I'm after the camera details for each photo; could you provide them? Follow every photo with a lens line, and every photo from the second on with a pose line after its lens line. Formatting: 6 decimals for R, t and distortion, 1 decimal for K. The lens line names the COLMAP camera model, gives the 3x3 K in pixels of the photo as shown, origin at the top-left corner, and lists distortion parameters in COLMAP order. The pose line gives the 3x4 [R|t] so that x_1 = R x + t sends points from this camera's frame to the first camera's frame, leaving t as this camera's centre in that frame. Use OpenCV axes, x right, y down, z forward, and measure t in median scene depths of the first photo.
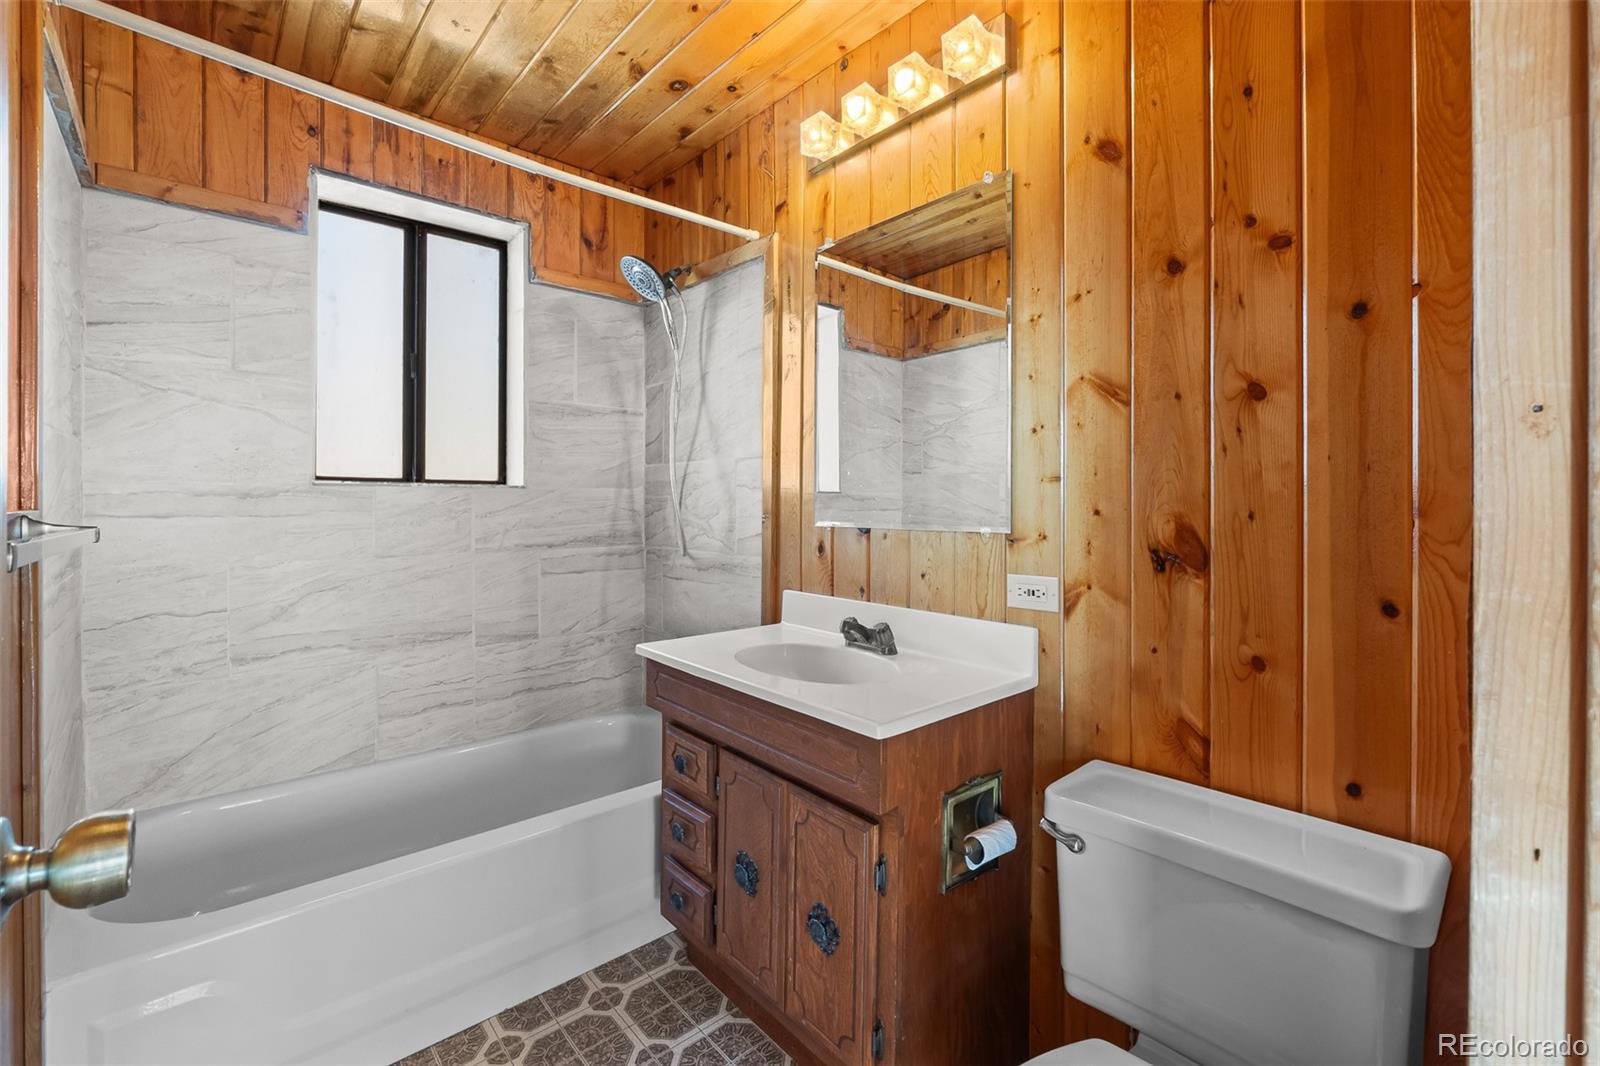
lens RADIAL K [[689.6, 0, 791.5], [0, 689.6, 506.7], [0, 0, 1]] dist [-0.003816, -0.000510]
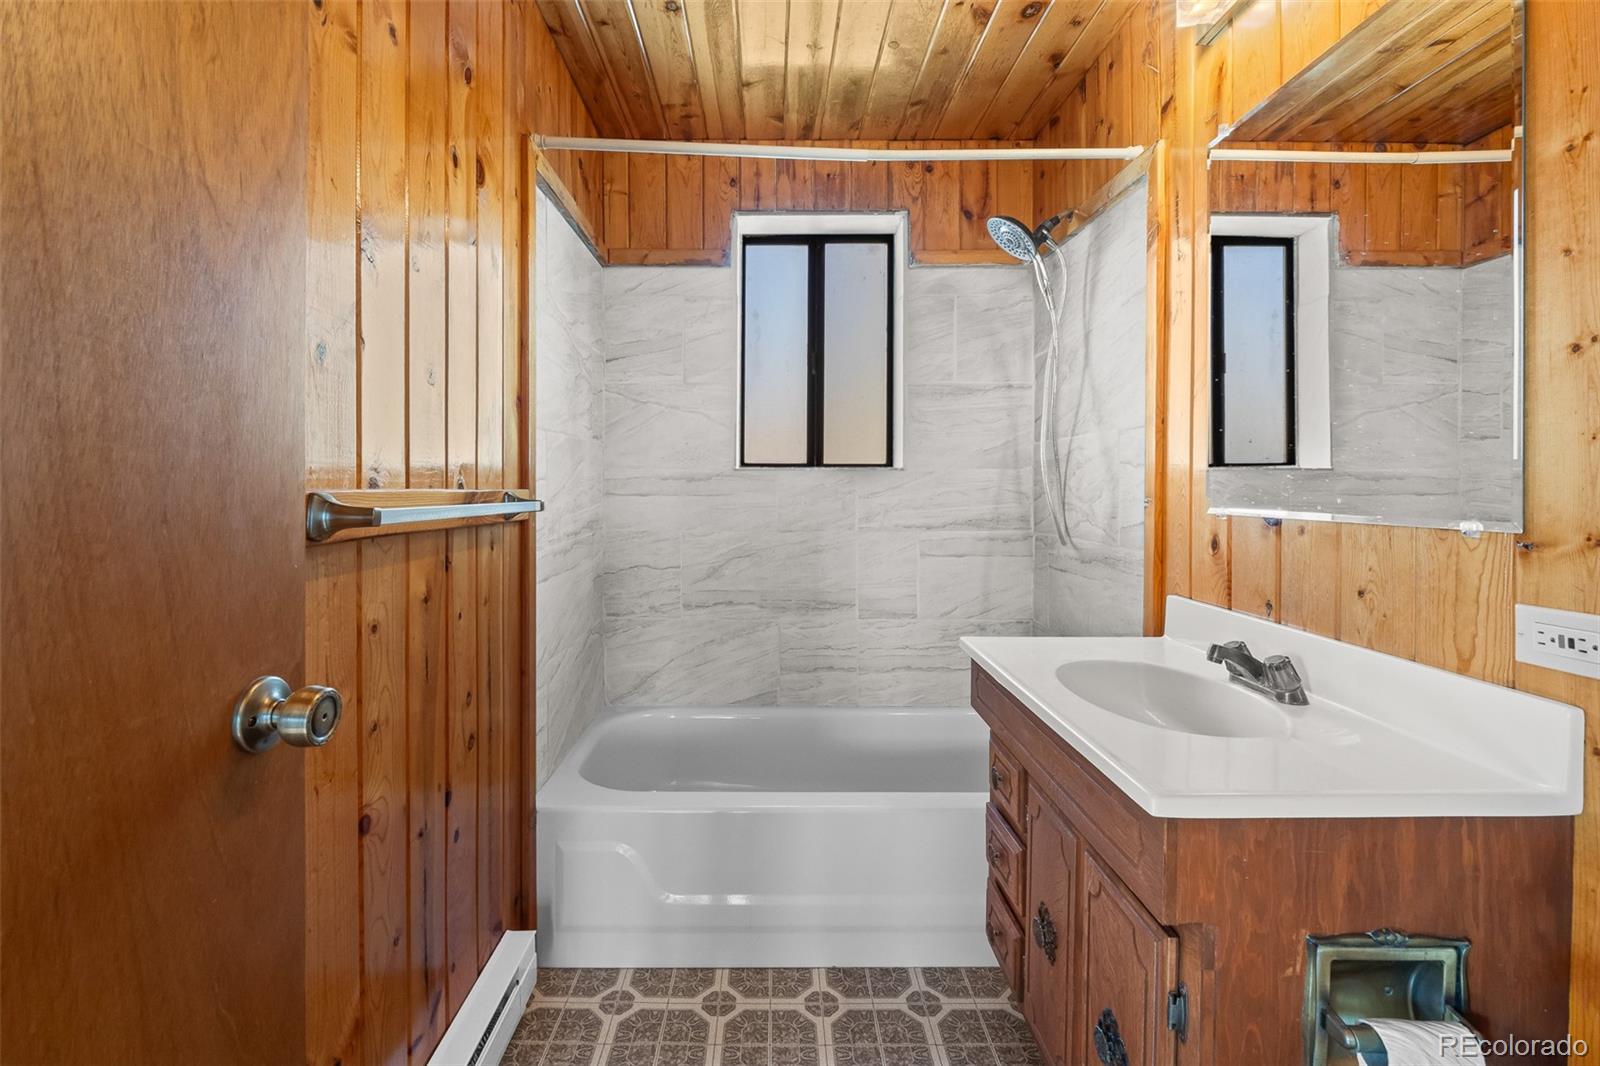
lens RADIAL K [[689.6, 0, 778.2], [0, 689.6, 489.6], [0, 0, 1]] dist [-0.003816, -0.000510]
pose [[0.751288, 0.001577, -0.659973, 0.179503], [-0.002250, 0.999997, -0.000172, 0.003046], [0.659971, 0.001614, 0.751289, 0.129531]]
